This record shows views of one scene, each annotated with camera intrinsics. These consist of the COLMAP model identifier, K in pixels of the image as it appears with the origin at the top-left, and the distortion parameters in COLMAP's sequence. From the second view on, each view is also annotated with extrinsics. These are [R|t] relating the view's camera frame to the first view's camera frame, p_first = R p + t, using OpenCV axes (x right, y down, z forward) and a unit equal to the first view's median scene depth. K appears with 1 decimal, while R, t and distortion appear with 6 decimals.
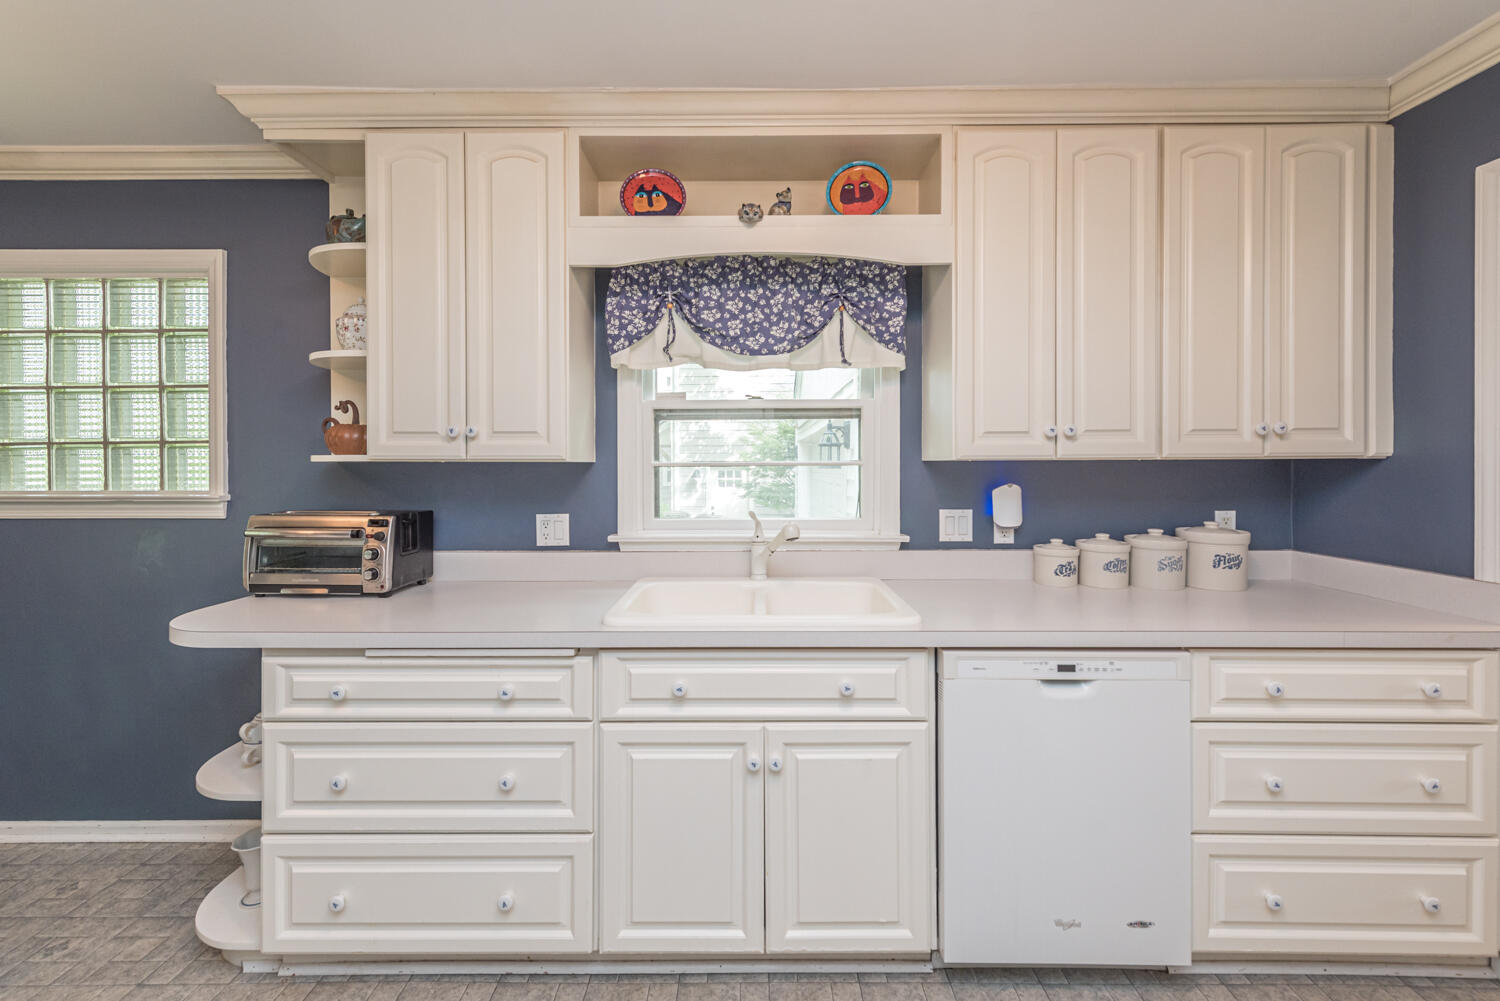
lens RADIAL K [[594.0, 0, 747.9], [0, 594.0, 471.6], [0, 0, 1]] dist [0.014092, -0.004108]
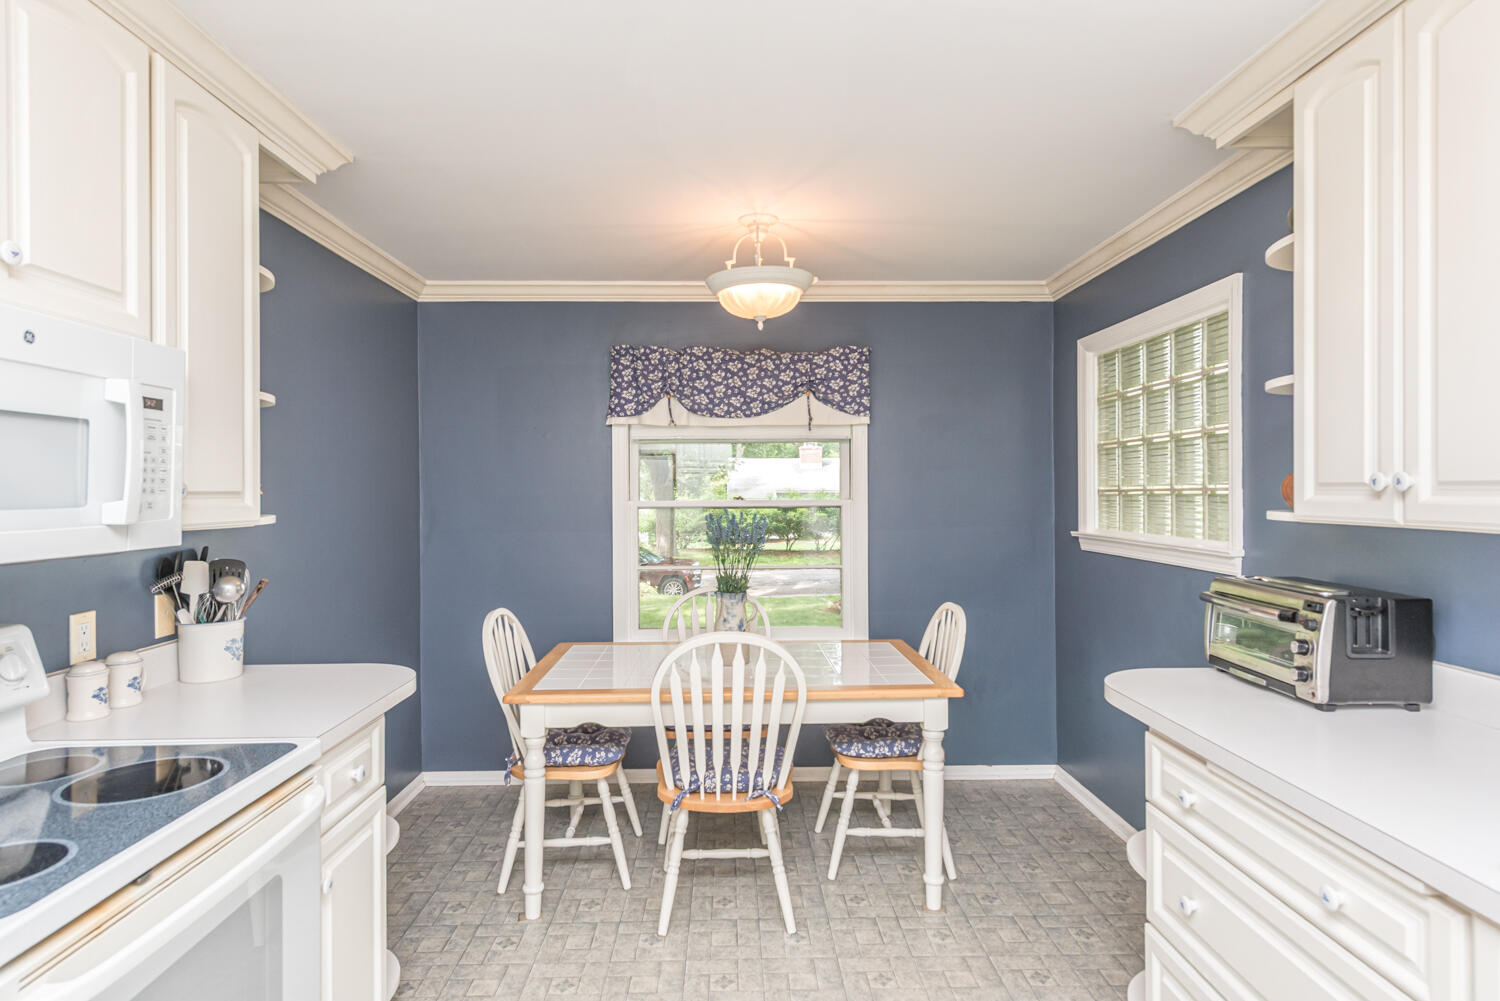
lens RADIAL K [[816.6, 0, 742.4], [0, 816.6, 490.5], [0, 0, 1]] dist [0.024507, 0.000160]
pose [[0.018389, 0.003225, -0.999826, 0.359554], [-0.006260, 0.999976, 0.003111, -0.051680], [0.999811, 0.006202, 0.018408, 0.261100]]
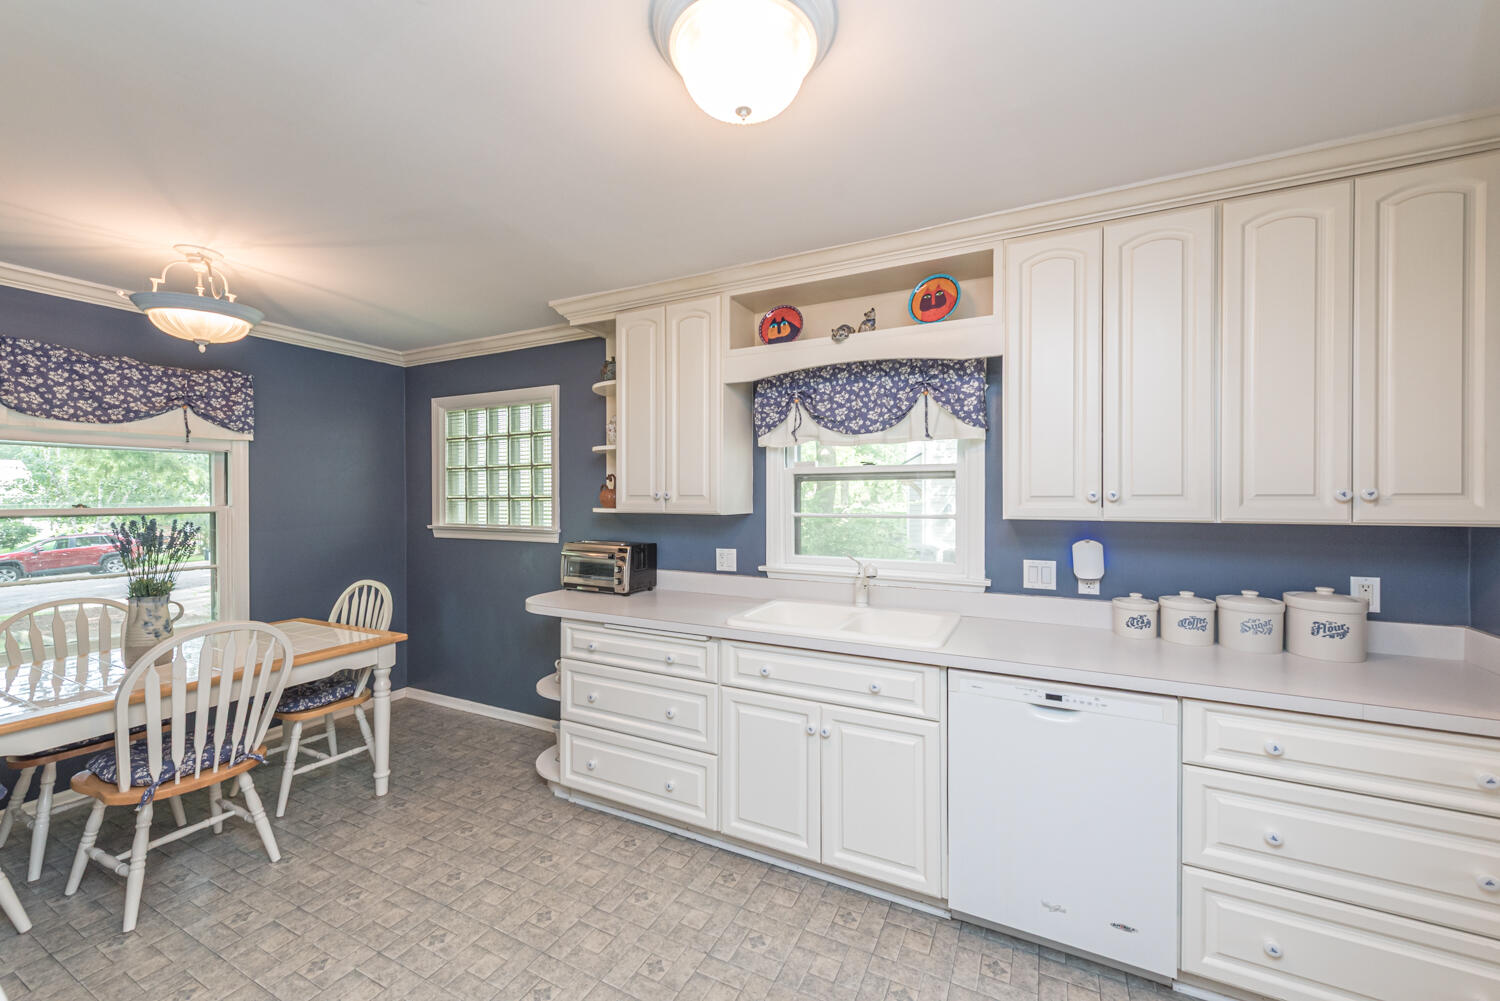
lens RADIAL K [[586.0, 0, 746.2], [0, 586.0, 505.2], [0, 0, 1]] dist [0.017722, -0.005415]
pose [[0.891213, 0.009069, -0.453495, 0.384050], [-0.006259, 0.999951, 0.007698, -0.048887], [0.453542, -0.004022, 0.891226, -0.259088]]
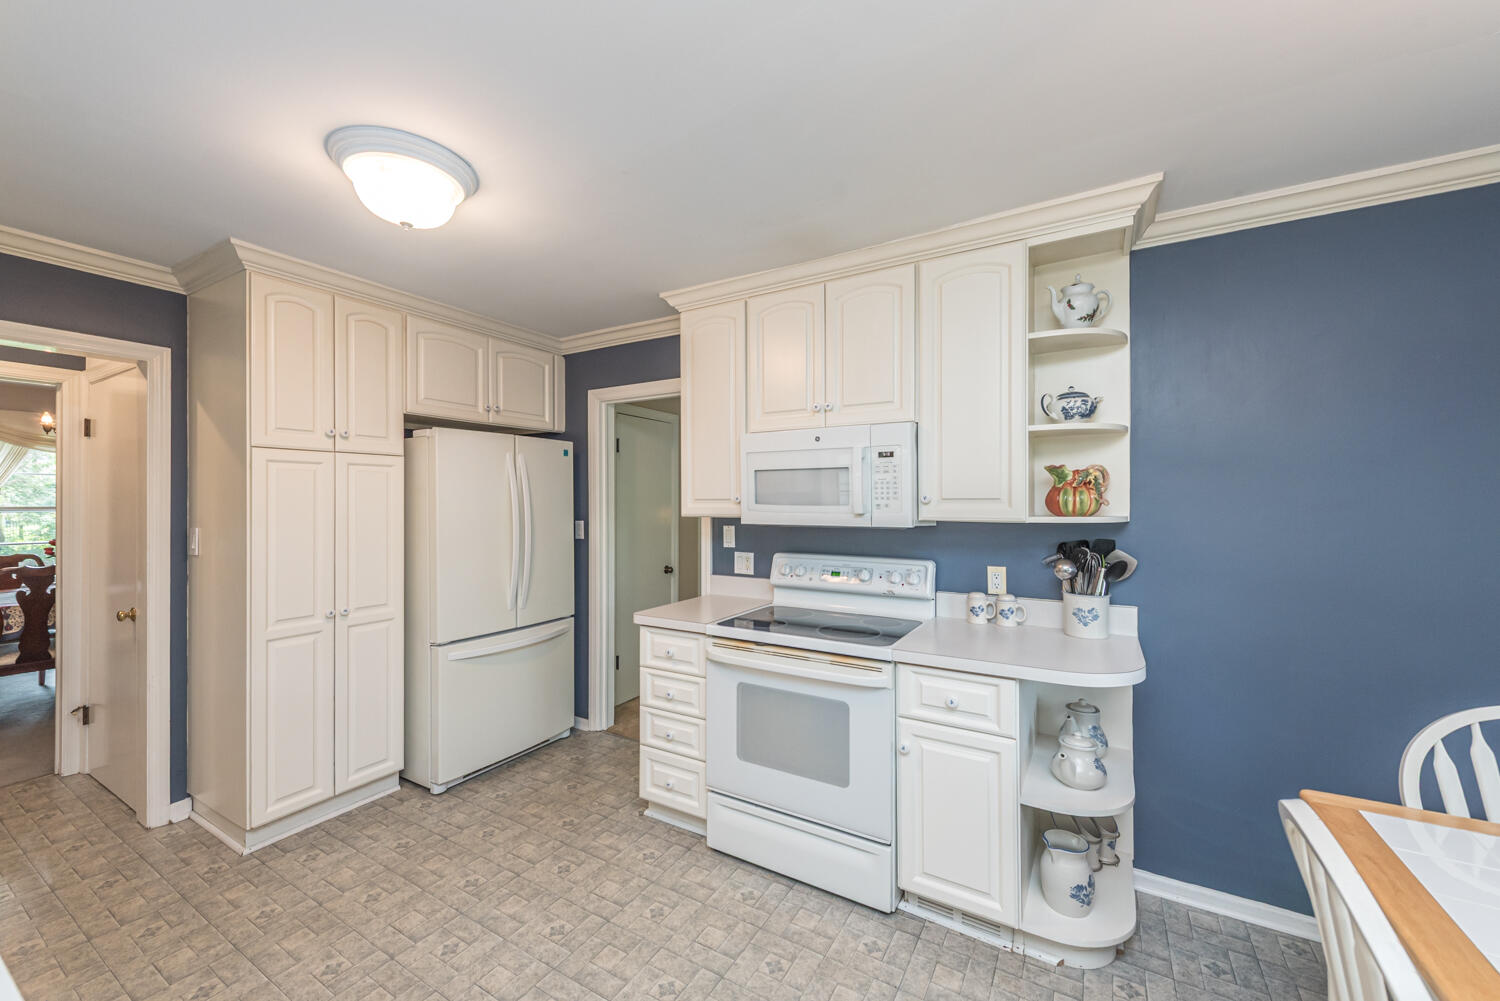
lens RADIAL K [[586.0, 0, 746.2], [0, 586.0, 505.2], [0, 0, 1]] dist [0.017722, -0.005415]
pose [[-0.860426, 0.000646, 0.509574, -0.807907], [0.010905, 0.999794, 0.017146, -0.054392], [-0.509458, 0.020310, -0.860256, 0.823032]]
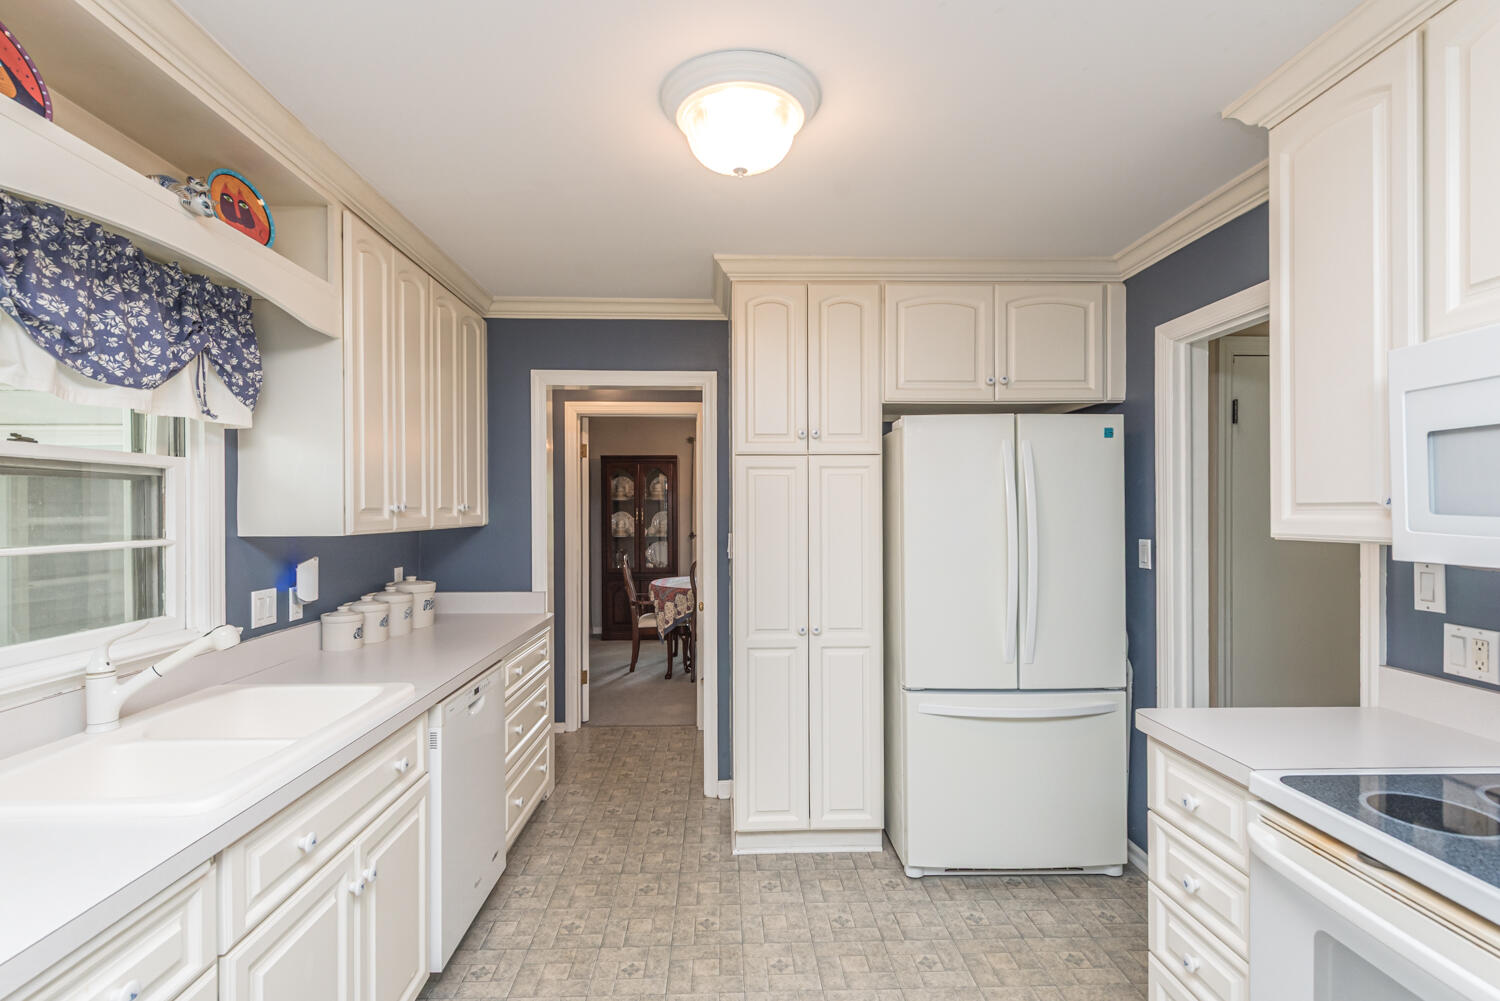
lens RADIAL K [[712.6, 0, 733.2], [0, 712.6, 513.8], [0, 0, 1]] dist [0.015284, -0.000568]
pose [[-0.029923, -0.002156, 0.999550, -0.799770], [0.015429, 0.999878, 0.002619, -0.045764], [-0.999433, 0.015500, -0.029886, 0.350023]]
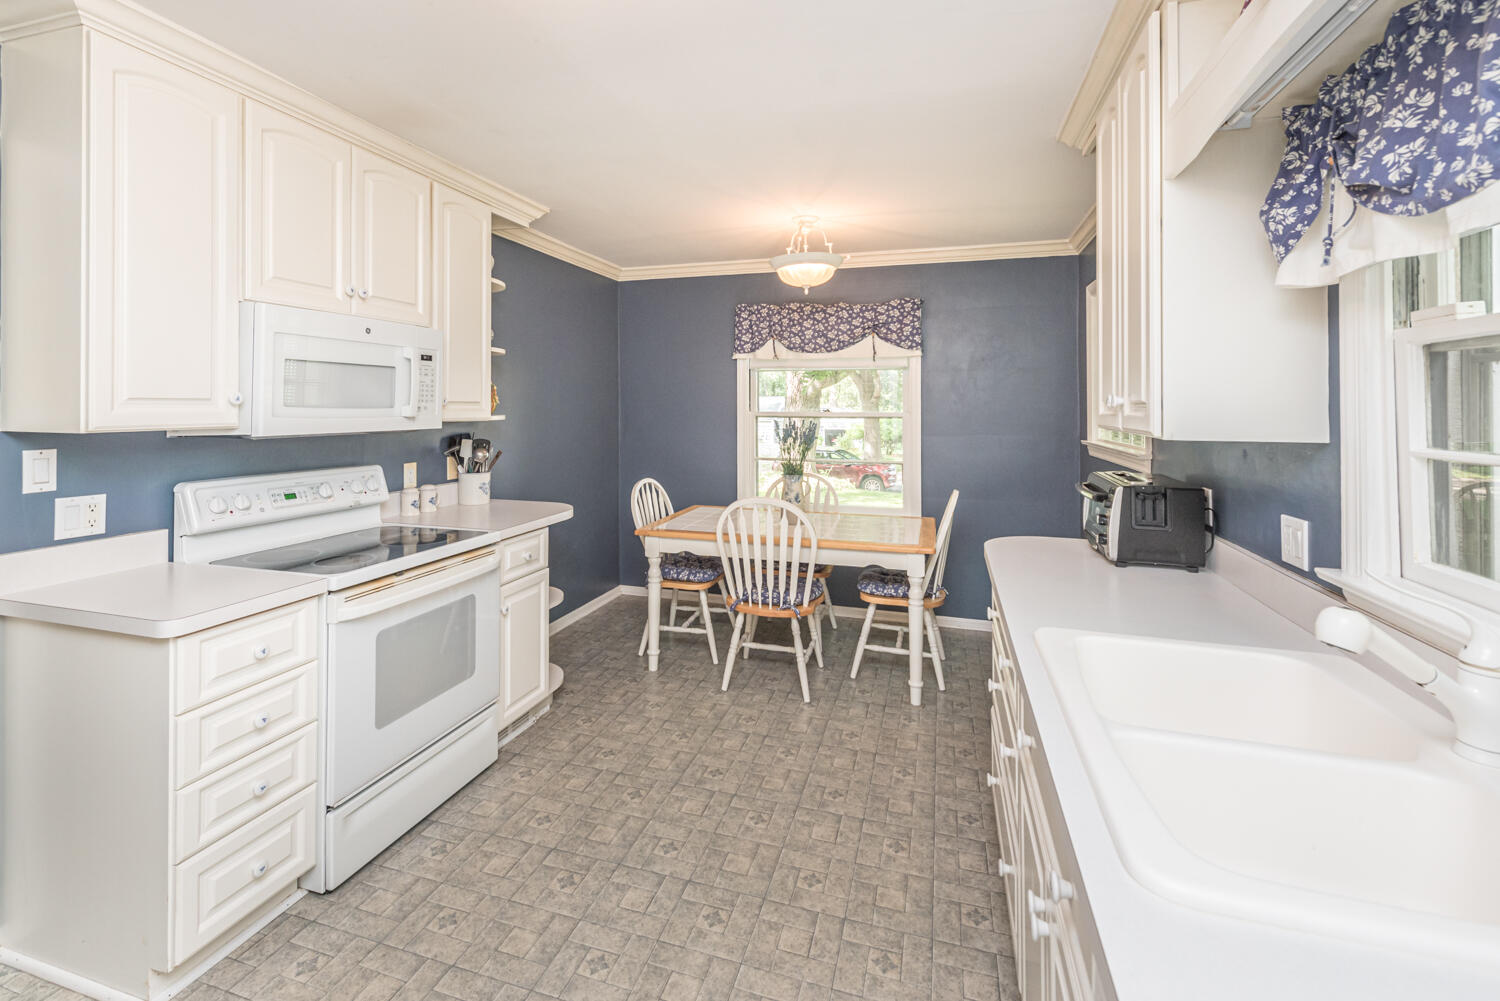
lens RADIAL K [[667.3, 0, 731.0], [0, 667.3, 407.8], [0, 0, 1]] dist [0.023634, -0.000006]
pose [[-0.300663, 0.004999, -0.953717, 0.626383], [-0.015106, 0.999836, 0.010003, -0.053857], [0.953611, 0.017414, -0.300538, 0.675698]]
